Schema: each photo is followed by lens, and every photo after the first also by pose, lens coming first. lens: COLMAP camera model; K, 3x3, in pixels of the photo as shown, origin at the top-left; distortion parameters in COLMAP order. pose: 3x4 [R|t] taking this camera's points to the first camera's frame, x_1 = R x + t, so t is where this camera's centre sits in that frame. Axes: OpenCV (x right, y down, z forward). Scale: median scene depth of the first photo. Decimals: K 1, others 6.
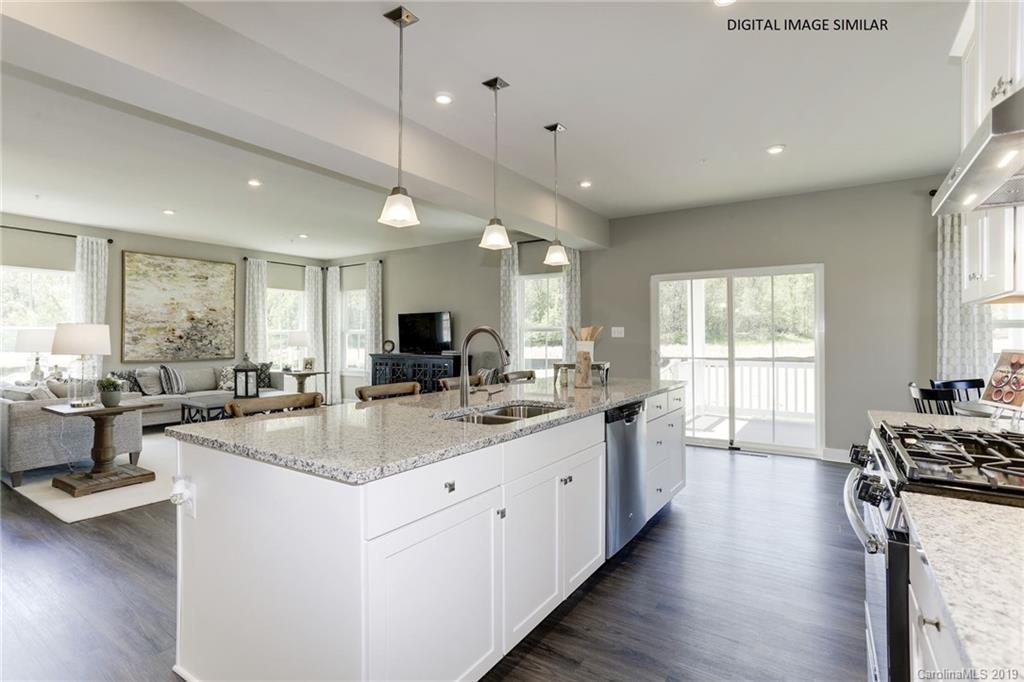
lens RADIAL K [[502.0, 0, 512.4], [0, 502.0, 340.4], [0, 0, 1]] dist [-0.015595, 0.000794]
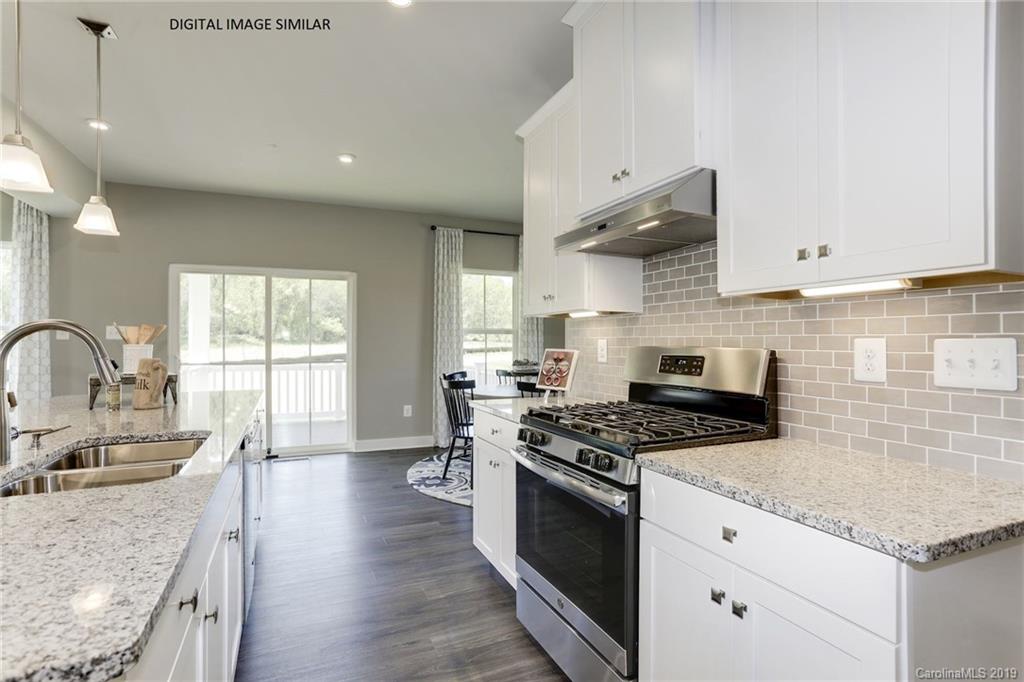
lens RADIAL K [[502.0, 0, 512.4], [0, 502.0, 337.2], [0, 0, 1]] dist [-0.015595, 0.000794]
pose [[0.544593, 0.007955, 0.838663, -0.105571], [0.002157, 0.999938, -0.010886, -0.000152], [-0.838698, 0.007737, 0.544542, 0.100689]]
